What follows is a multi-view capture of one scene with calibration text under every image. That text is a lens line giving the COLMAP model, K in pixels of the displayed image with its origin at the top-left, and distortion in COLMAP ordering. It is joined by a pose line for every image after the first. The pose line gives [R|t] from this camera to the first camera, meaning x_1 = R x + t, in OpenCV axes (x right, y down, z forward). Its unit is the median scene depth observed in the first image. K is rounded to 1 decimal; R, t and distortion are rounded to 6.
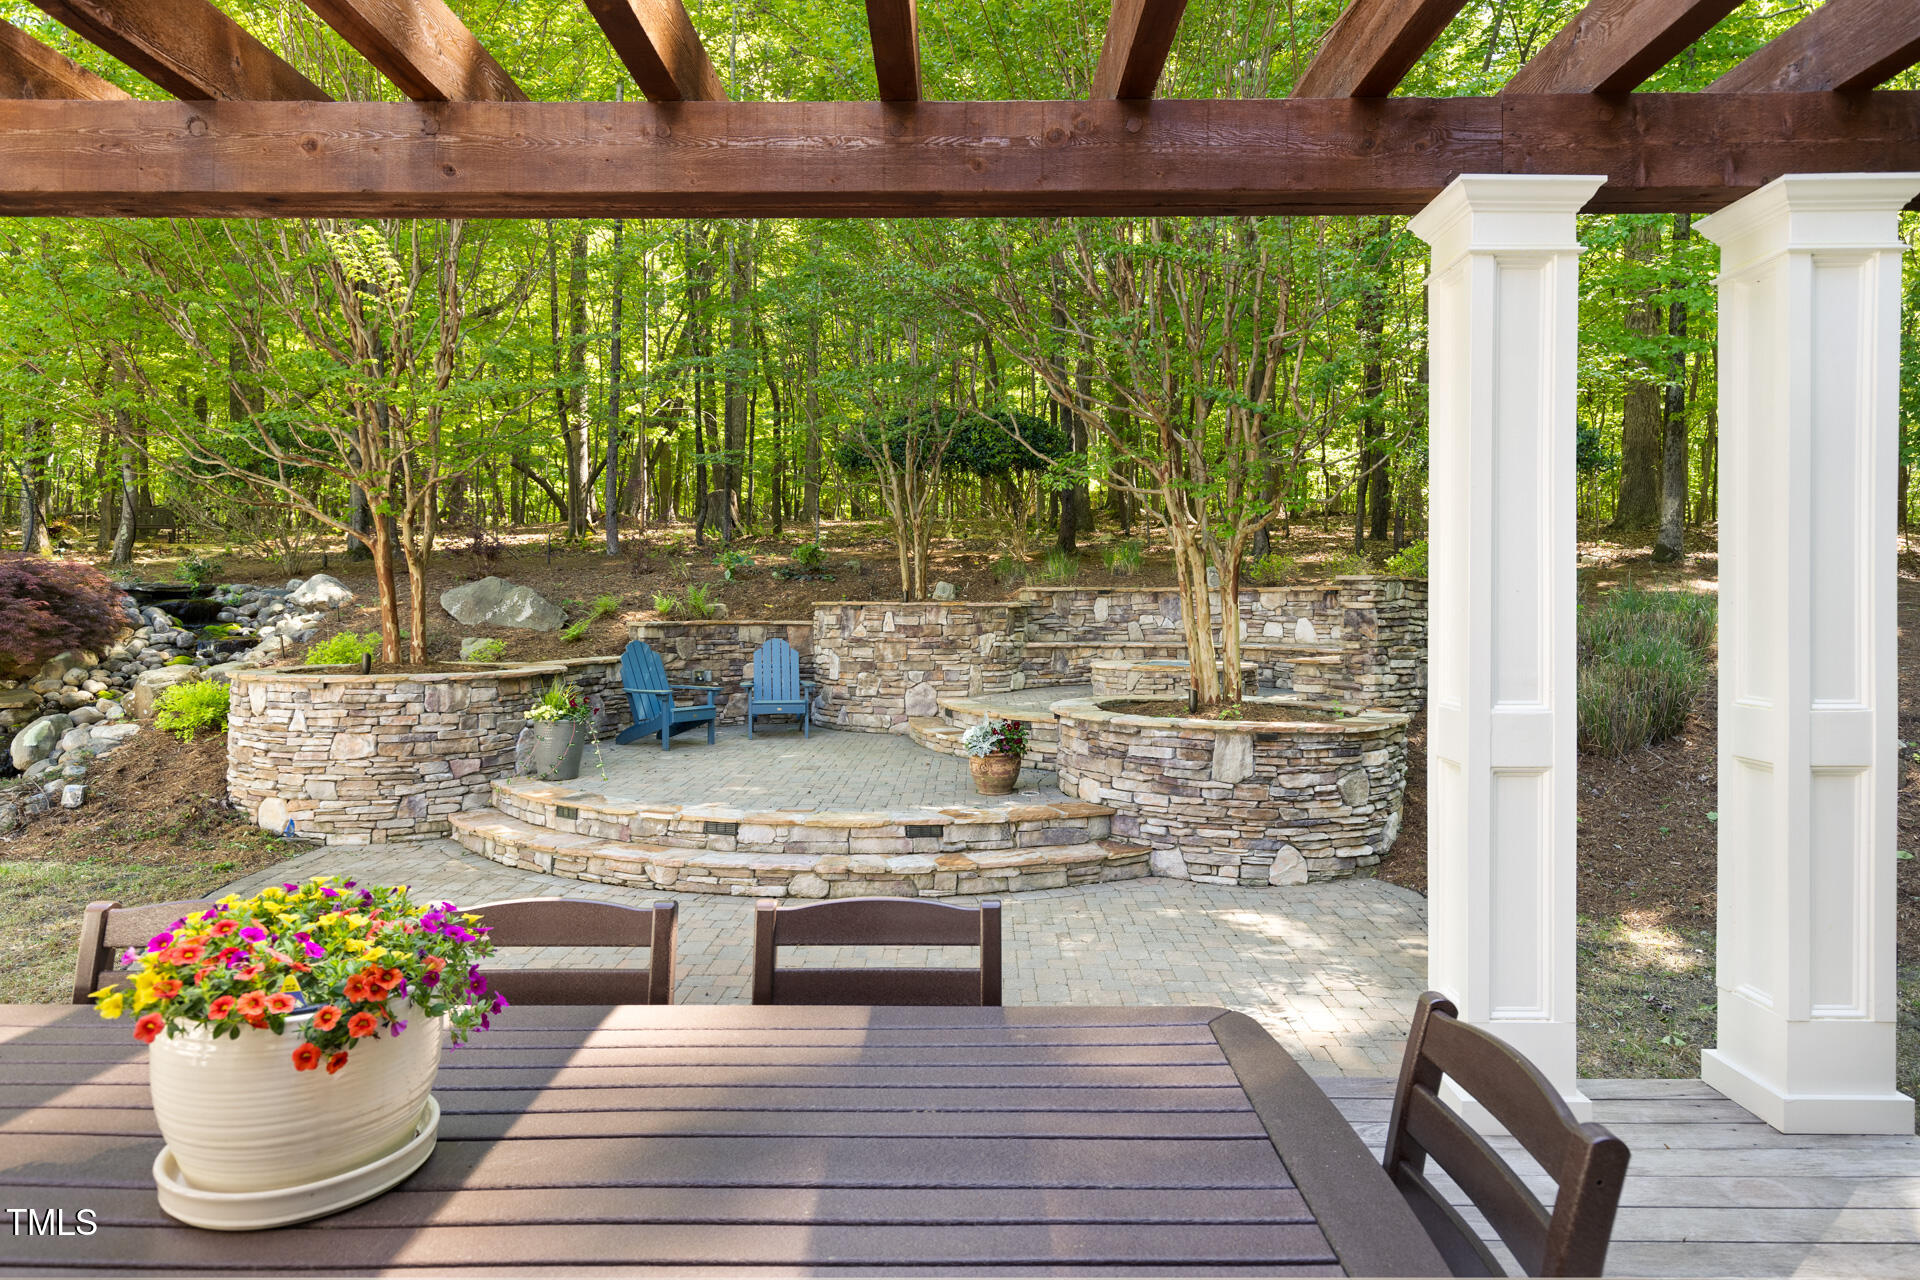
lens RADIAL K [[1103.0, 0, 960.0], [0, 1103.0, 640.0], [0, 0, 1]] dist [0.007427, -0.001134]
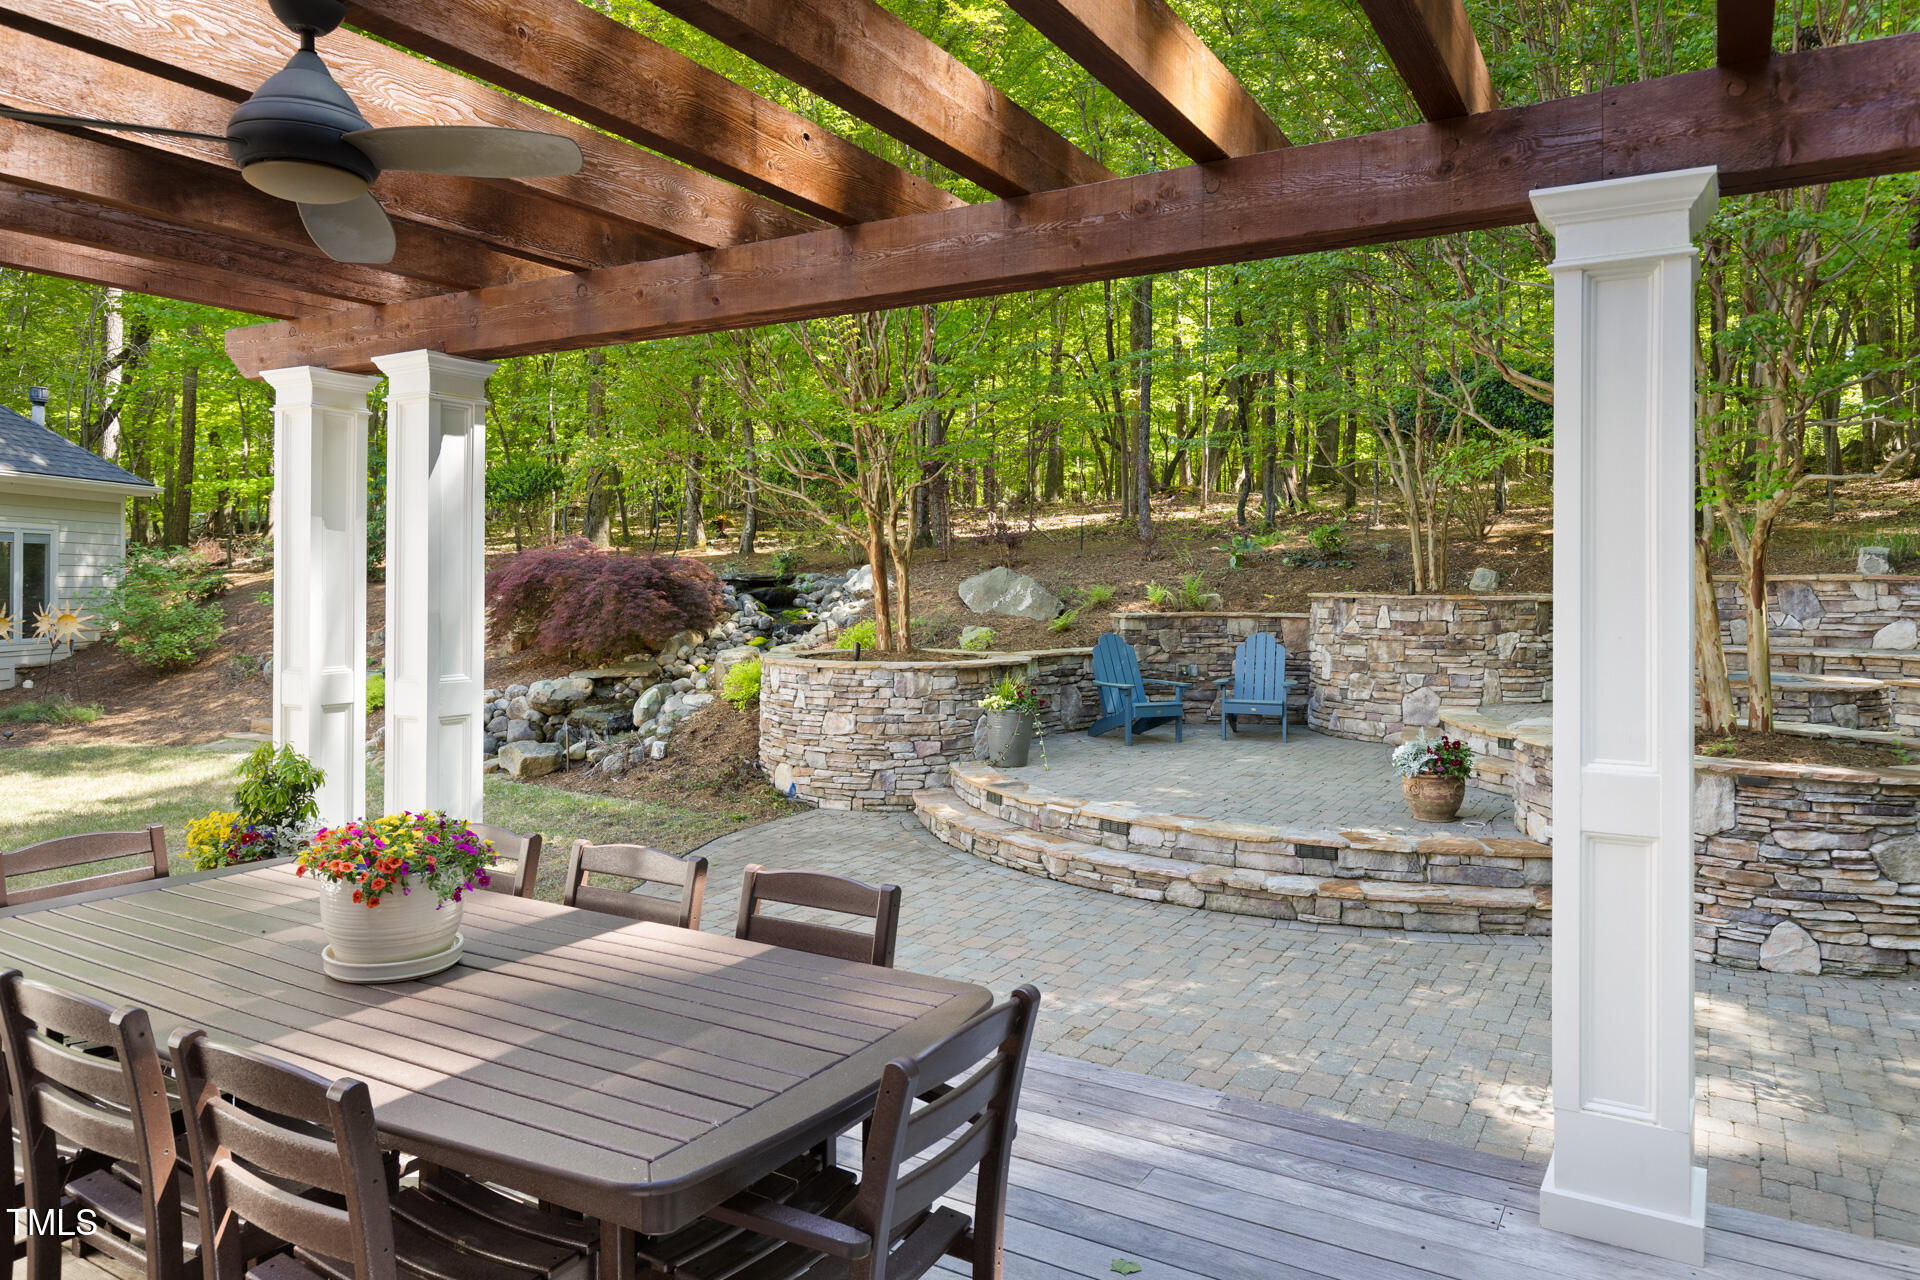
lens RADIAL K [[1248.9, 0, 958.3], [0, 1248.9, 614.7], [0, 0, 1]] dist [0.005387, -0.002506]
pose [[0.863507, 0.014718, -0.504122, 0.205045], [-0.016062, 0.999870, 0.001678, -0.020538], [0.504081, 0.006648, 0.863631, -0.054502]]
